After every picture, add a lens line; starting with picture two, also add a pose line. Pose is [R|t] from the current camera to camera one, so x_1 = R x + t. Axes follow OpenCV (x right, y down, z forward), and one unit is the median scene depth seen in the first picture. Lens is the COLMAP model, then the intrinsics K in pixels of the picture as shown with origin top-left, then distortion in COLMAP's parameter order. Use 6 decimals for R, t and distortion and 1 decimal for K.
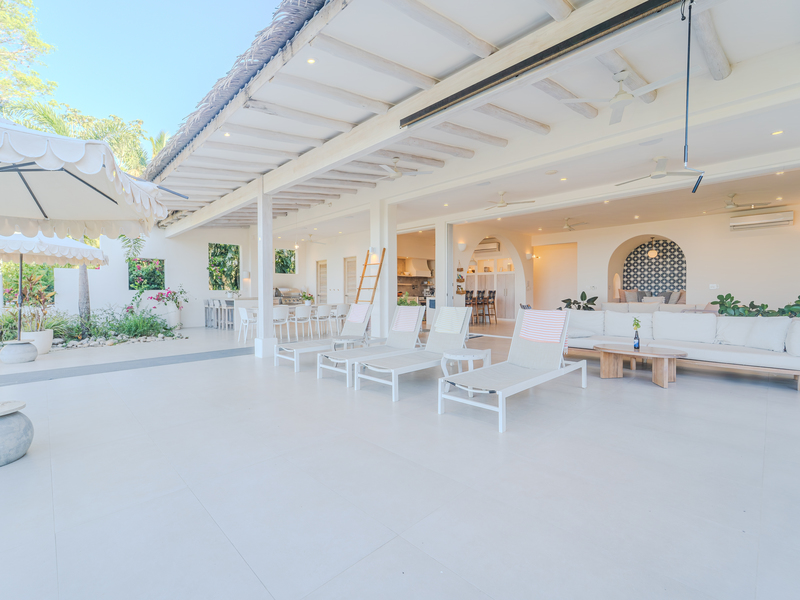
lens RADIAL K [[365.3, 0, 383.8], [0, 365.3, 297.6], [0, 0, 1]] dist [-0.001478, -0.000173]
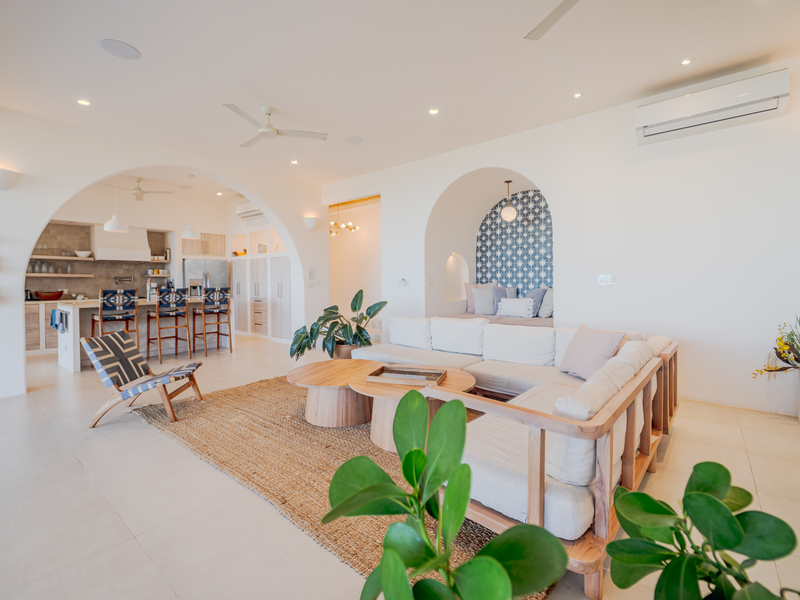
lens RADIAL K [[365.3, 0, 398.0], [0, 365.3, 287.3], [0, 0, 1]] dist [-0.001478, -0.000173]
pose [[0.991986, -0.007634, 0.126116, 0.477660], [0.007998, 0.999965, -0.002376, -0.016637], [-0.126093, 0.003366, 0.992013, 0.478209]]
